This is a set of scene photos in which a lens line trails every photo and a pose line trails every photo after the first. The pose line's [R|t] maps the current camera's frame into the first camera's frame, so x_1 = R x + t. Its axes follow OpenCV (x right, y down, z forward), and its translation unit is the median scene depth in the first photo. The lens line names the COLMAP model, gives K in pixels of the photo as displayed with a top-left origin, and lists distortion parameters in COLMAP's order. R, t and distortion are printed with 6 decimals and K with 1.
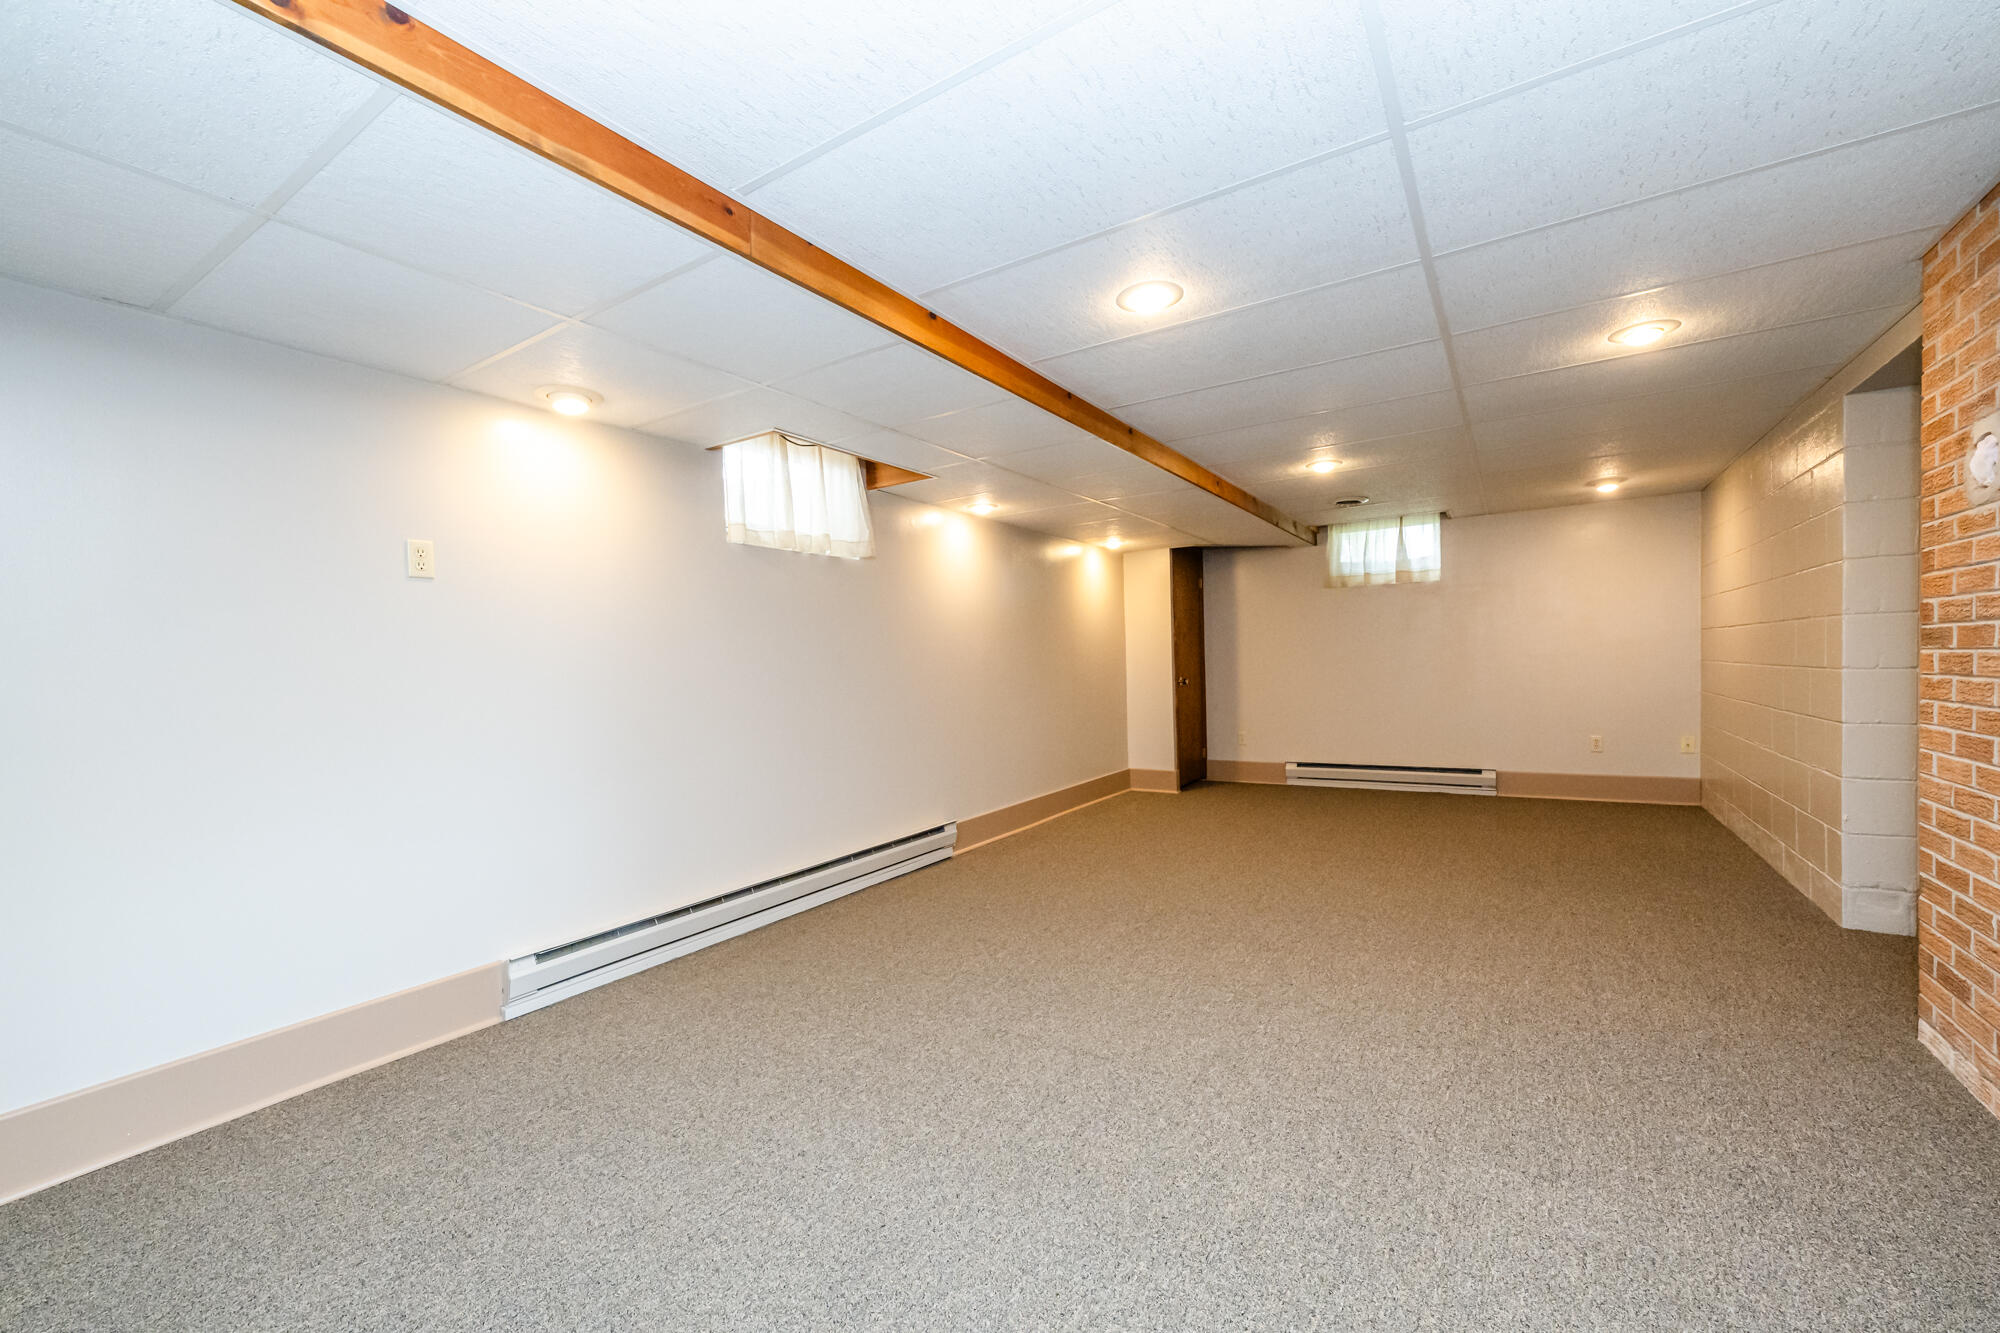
lens RADIAL K [[827.3, 0, 995.7], [0, 827.3, 674.3], [0, 0, 1]] dist [-0.000426, -0.000120]
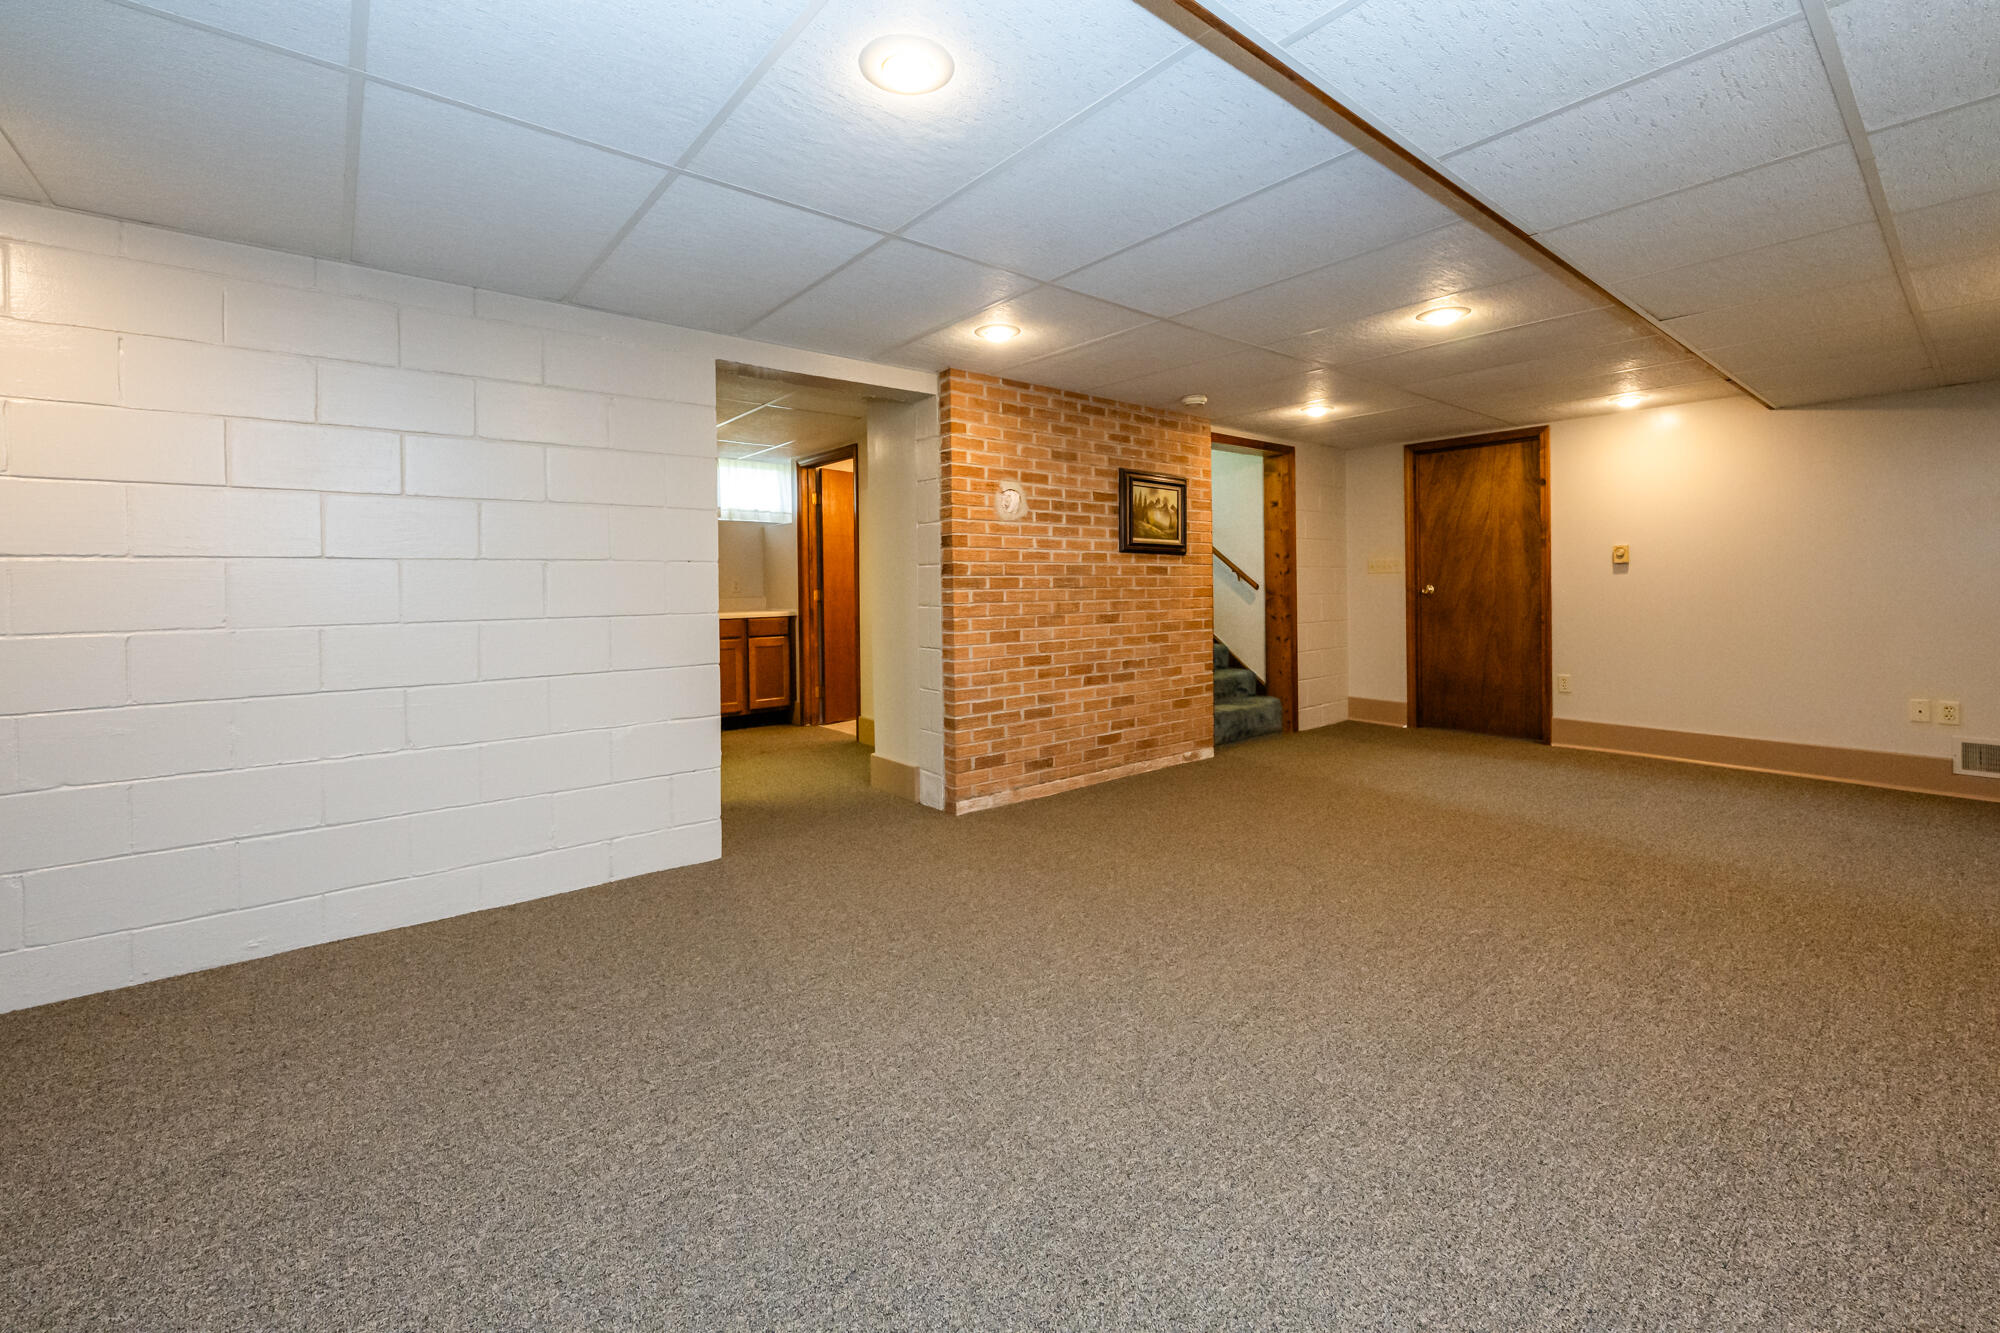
lens RADIAL K [[830.8, 0, 999.7], [0, 830.8, 593.5], [0, 0, 1]] dist [-0.000021, -0.000026]
pose [[-0.952366, 0.038704, 0.302492, 0.504254], [0.045181, 0.998874, 0.014443, -0.044822], [-0.301593, 0.027422, -0.953042, 2.675191]]
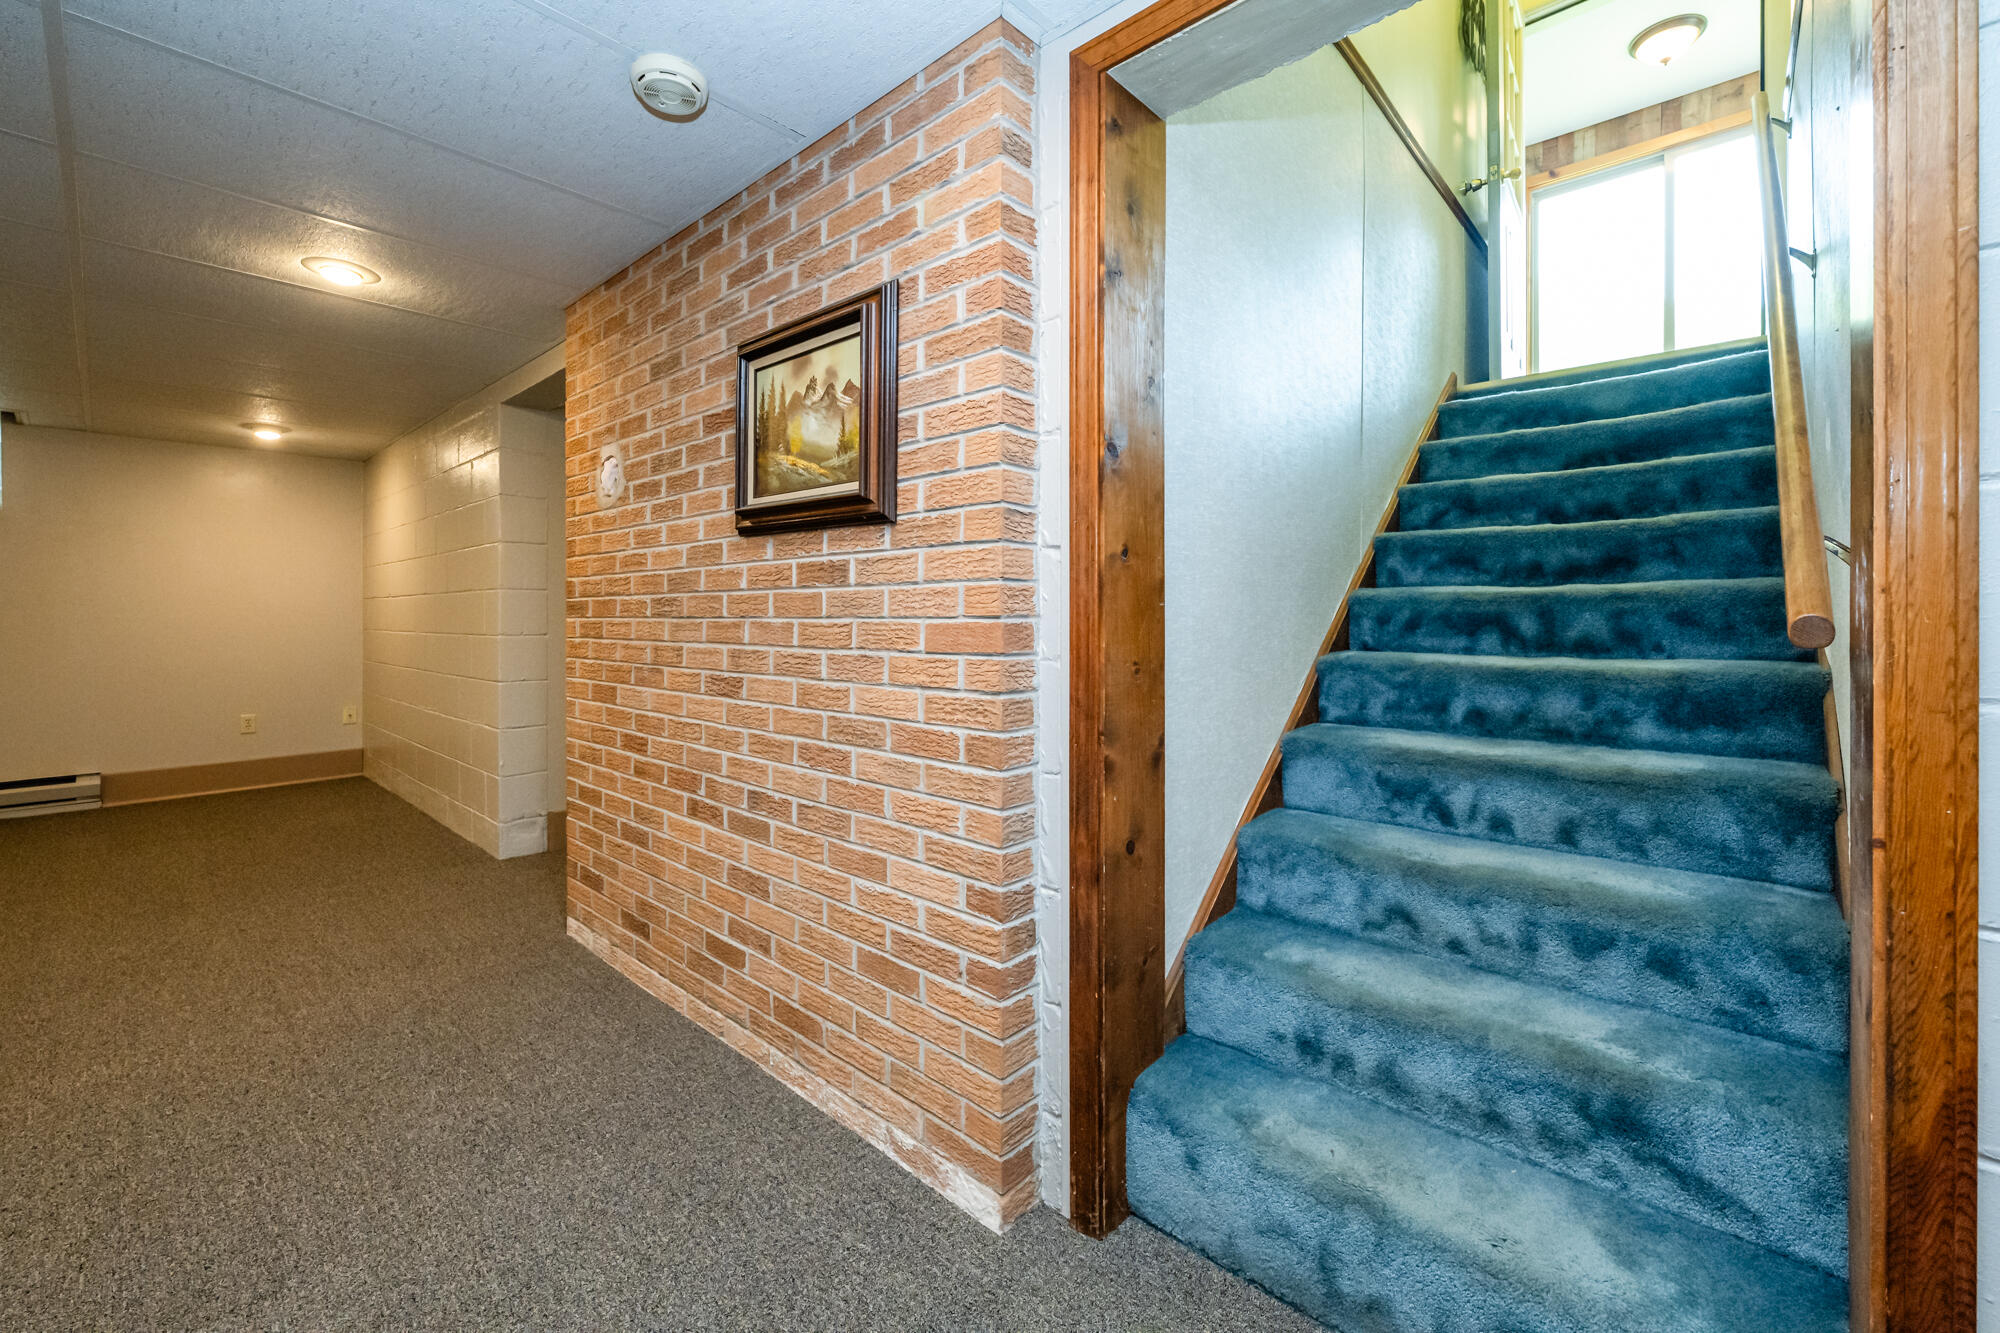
lens RADIAL K [[808.0, 0, 1001.3], [0, 808.0, 619.5], [0, 0, 1]] dist [0.001300, -0.000011]
pose [[0.159828, 0.024939, 0.986830, 0.018146], [0.012256, 0.999554, -0.027246, 0.013172], [-0.987069, 0.016449, 0.159451, 0.153897]]
